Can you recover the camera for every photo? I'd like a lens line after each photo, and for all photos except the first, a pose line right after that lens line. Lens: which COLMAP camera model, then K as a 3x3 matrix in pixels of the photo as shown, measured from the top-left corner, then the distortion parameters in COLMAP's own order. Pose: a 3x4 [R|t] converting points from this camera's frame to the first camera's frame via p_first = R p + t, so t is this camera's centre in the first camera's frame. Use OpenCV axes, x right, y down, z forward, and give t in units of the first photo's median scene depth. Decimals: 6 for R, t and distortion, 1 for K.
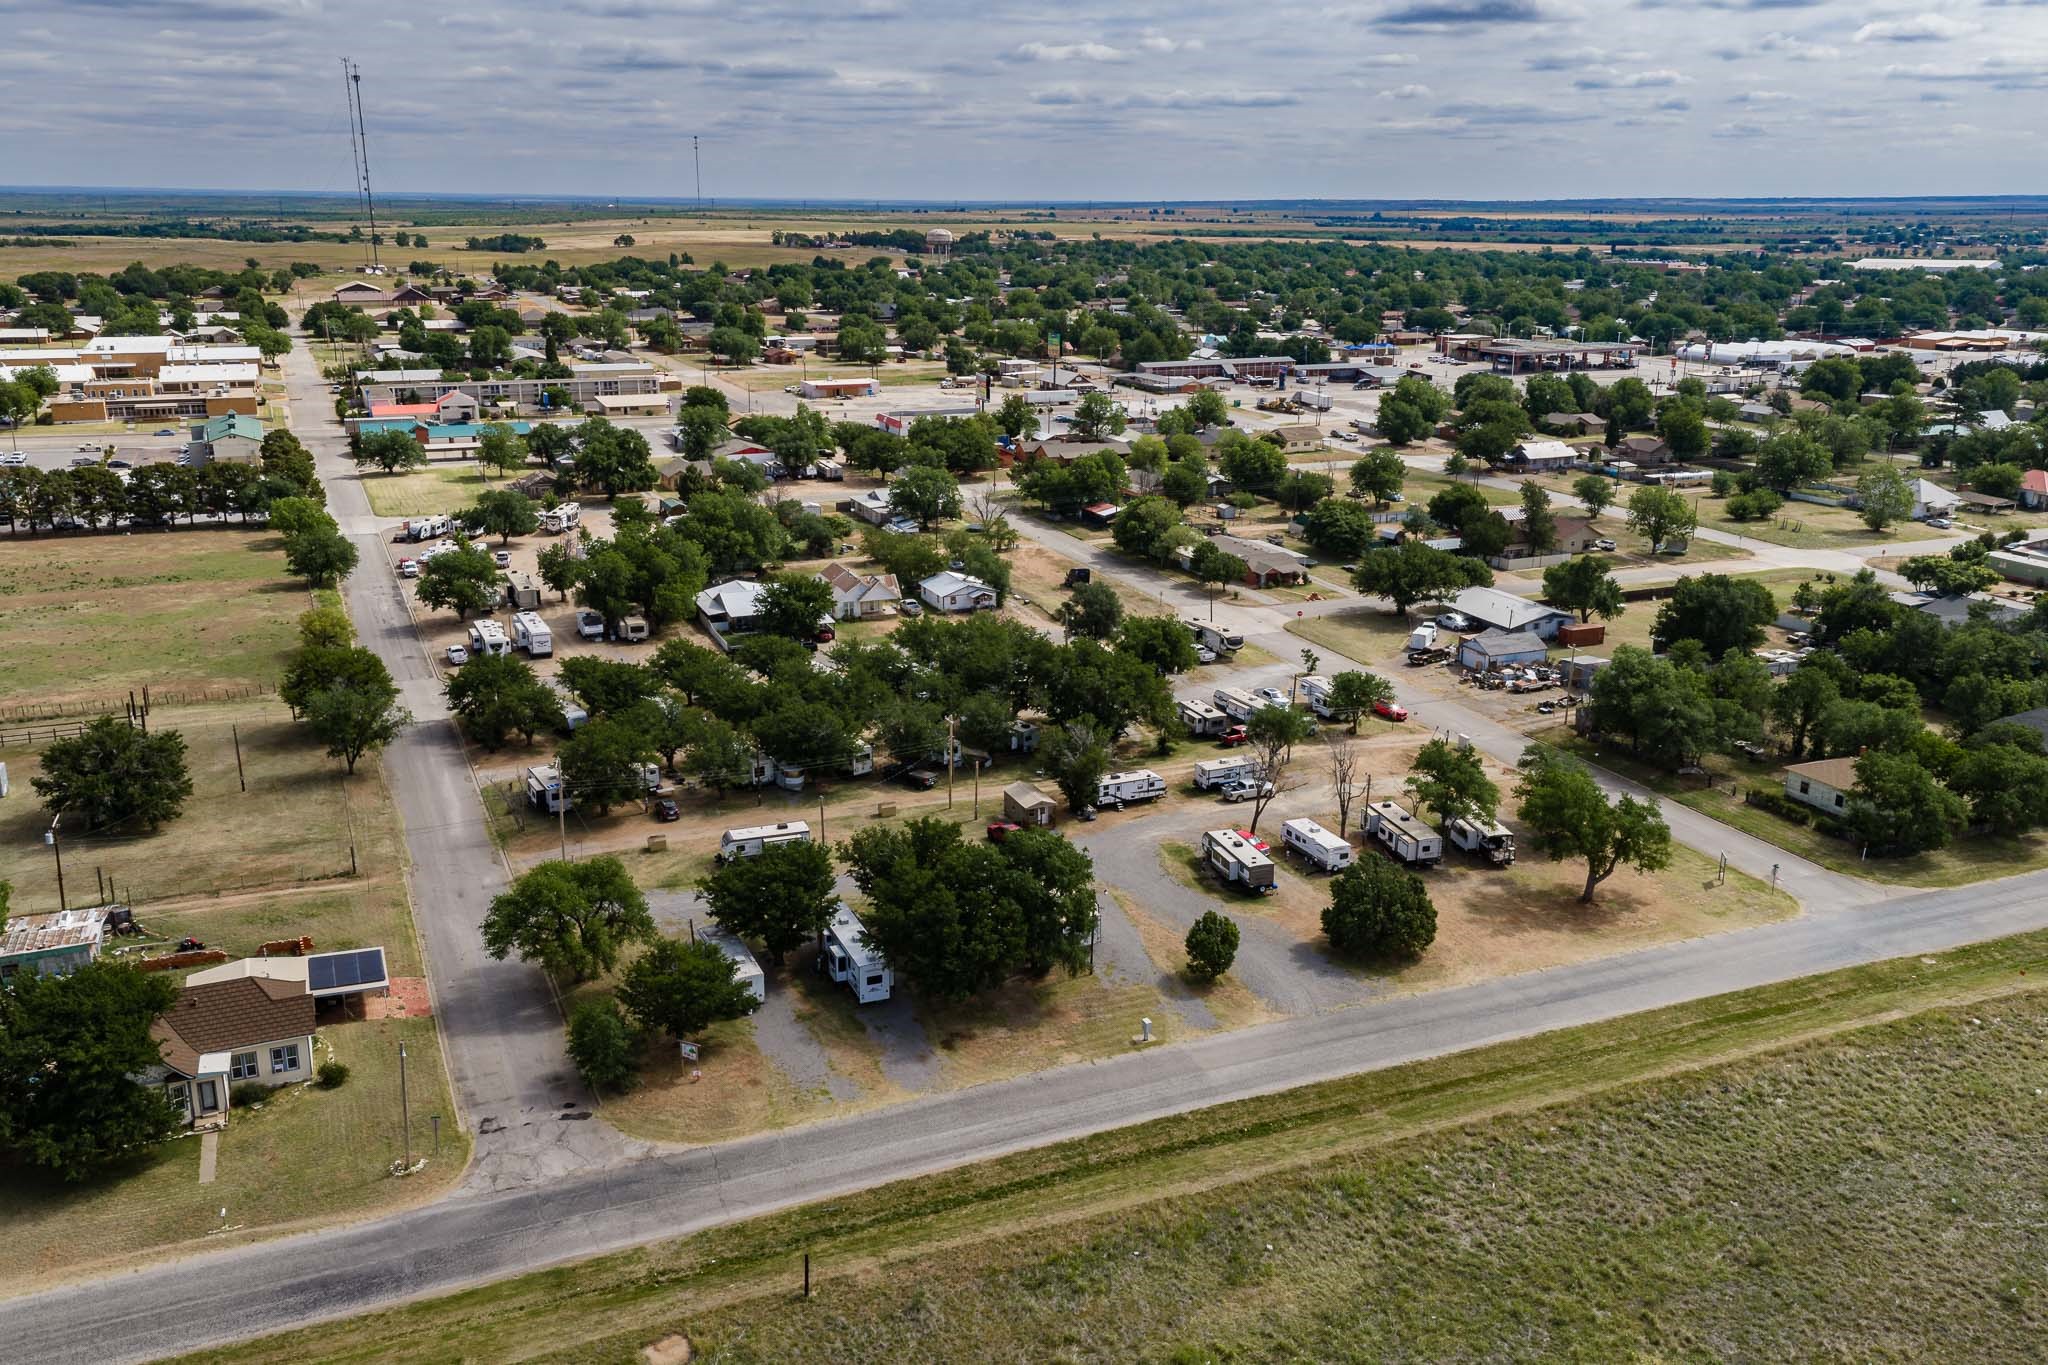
lens RADIAL K [[1666.6, 0, 1016.3], [0, 1666.6, 683.2], [0, 0, 1]] dist [0.060397, -0.019349]
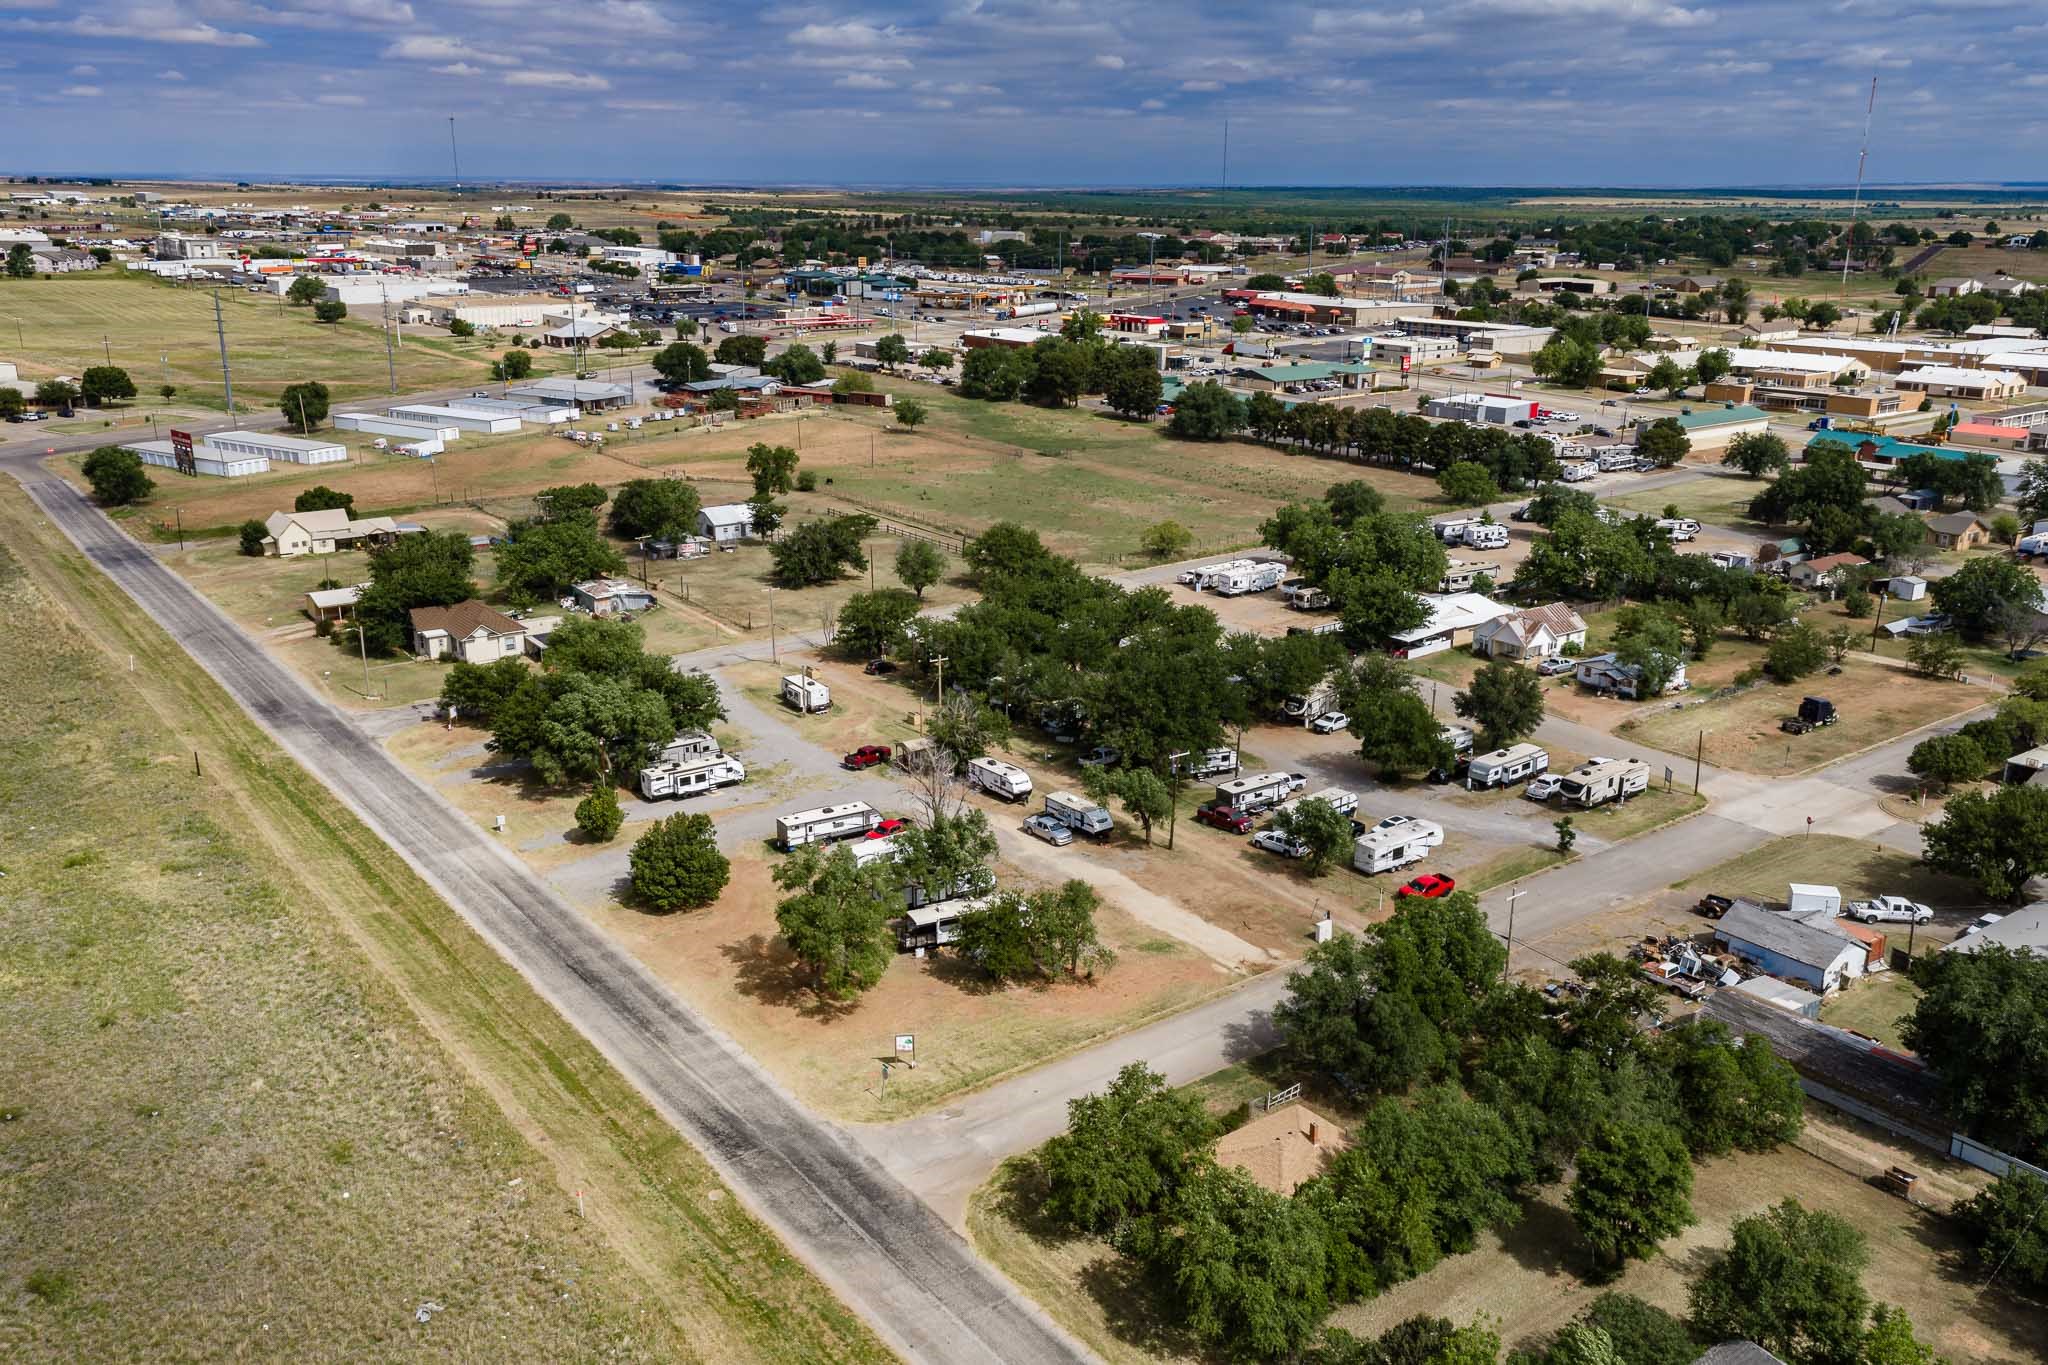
lens RADIAL K [[1663.0, 0, 1011.6], [0, 1663.0, 688.4], [0, 0, 1]] dist [0.059590, -0.019788]
pose [[0.236250, 0.279619, -0.930591, 1.002326], [-0.276587, 0.937435, 0.211458, -0.206396], [0.931496, 0.207432, 0.298809, 0.702582]]
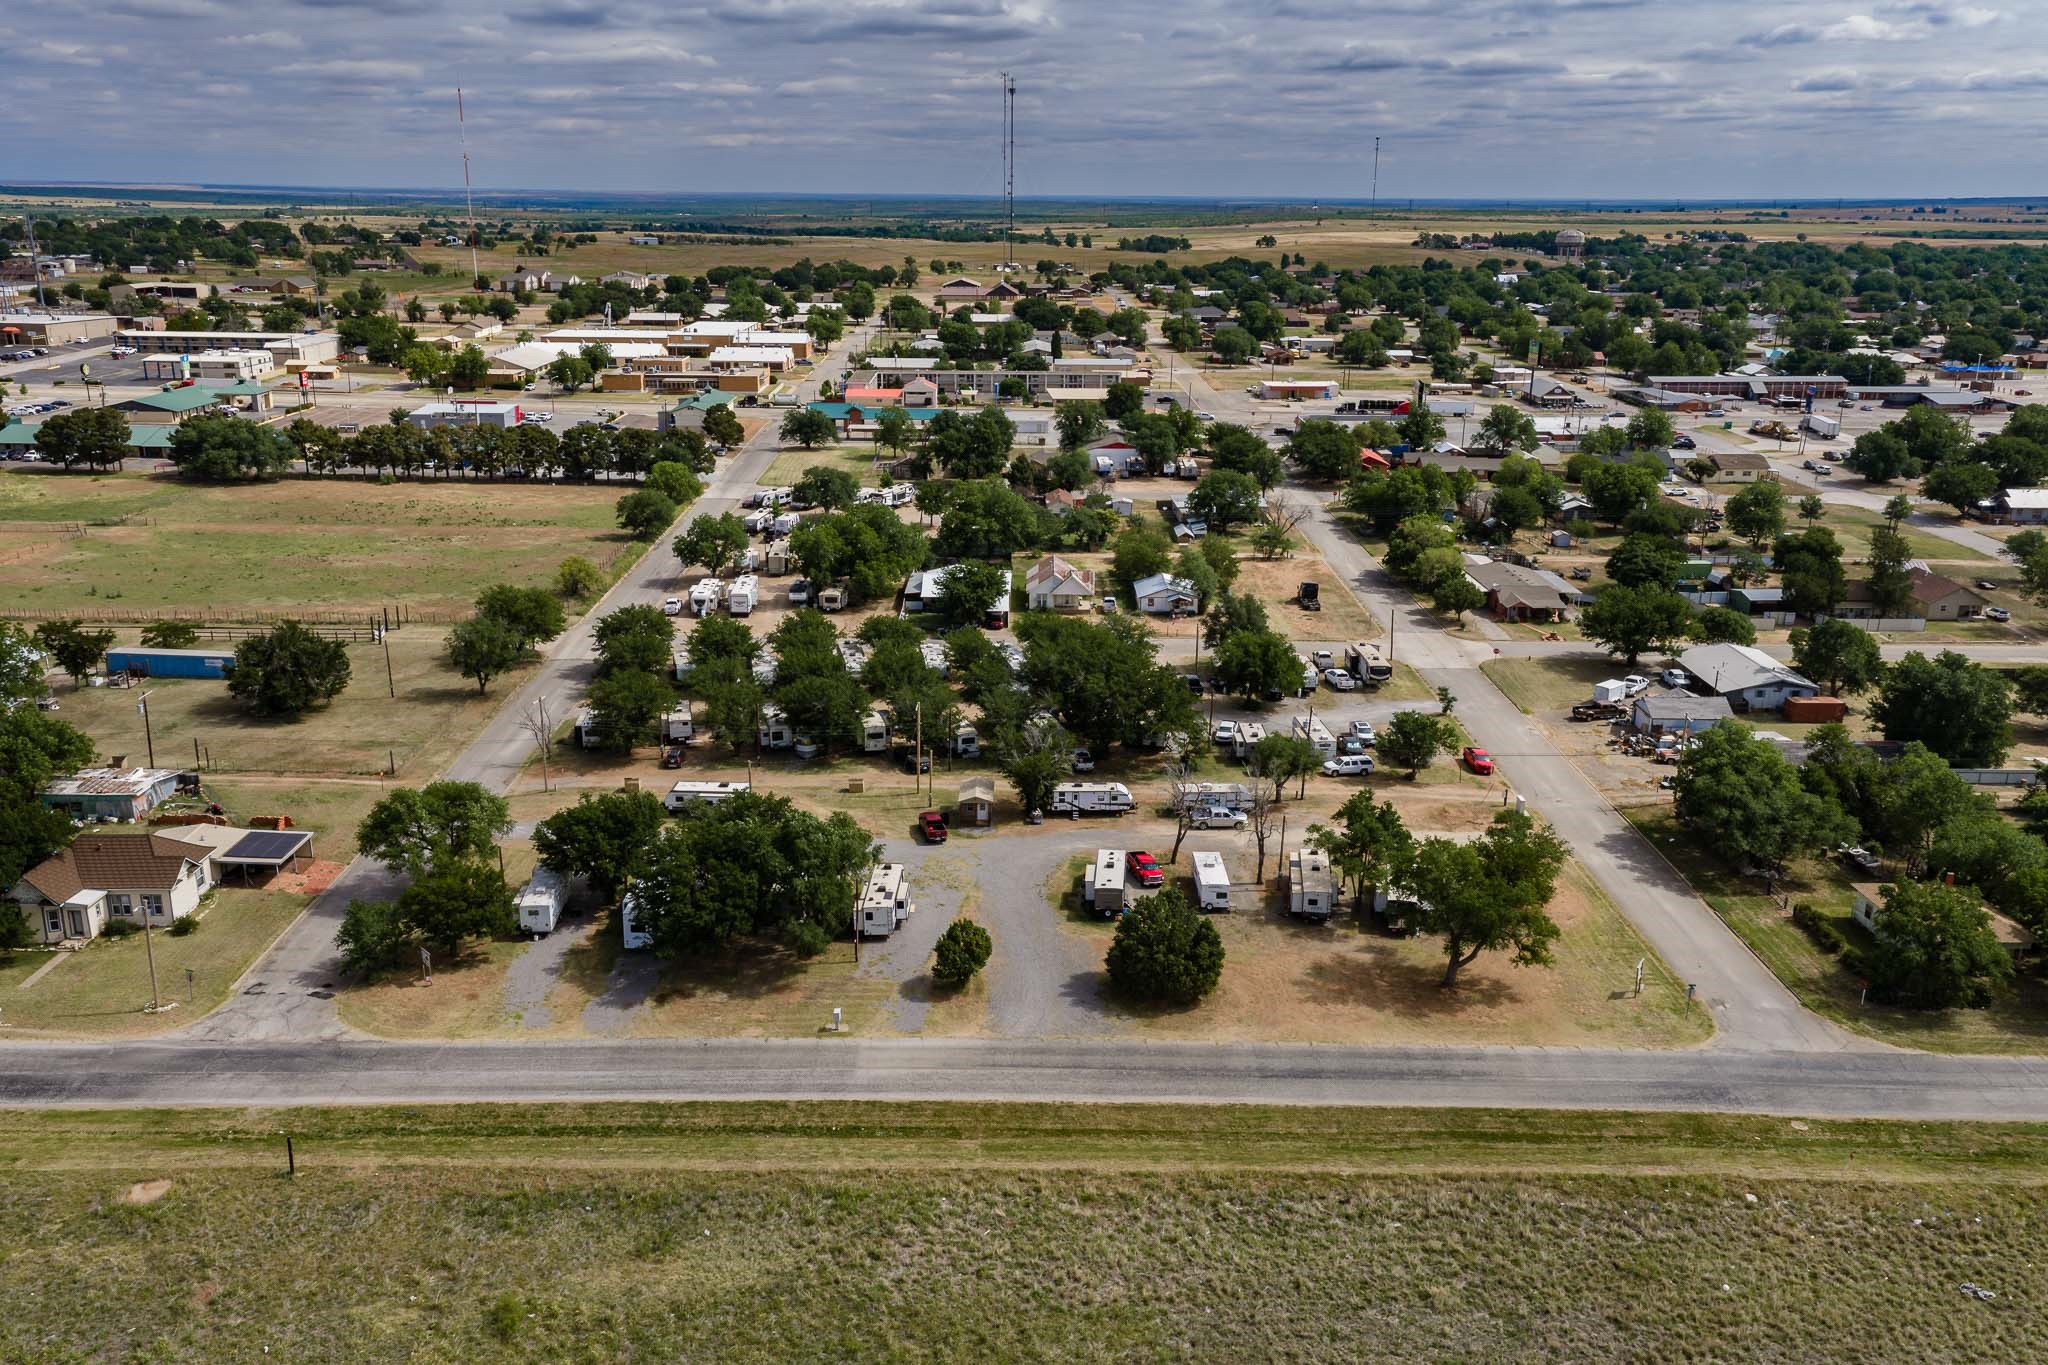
lens RADIAL K [[1666.6, 0, 1016.3], [0, 1666.6, 683.2], [0, 0, 1]] dist [0.060397, -0.019349]
pose [[0.920405, 0.112062, -0.374562, 0.389805], [-0.112327, 0.993445, 0.021201, -0.020320], [0.374483, 0.022560, 0.926959, 0.074446]]
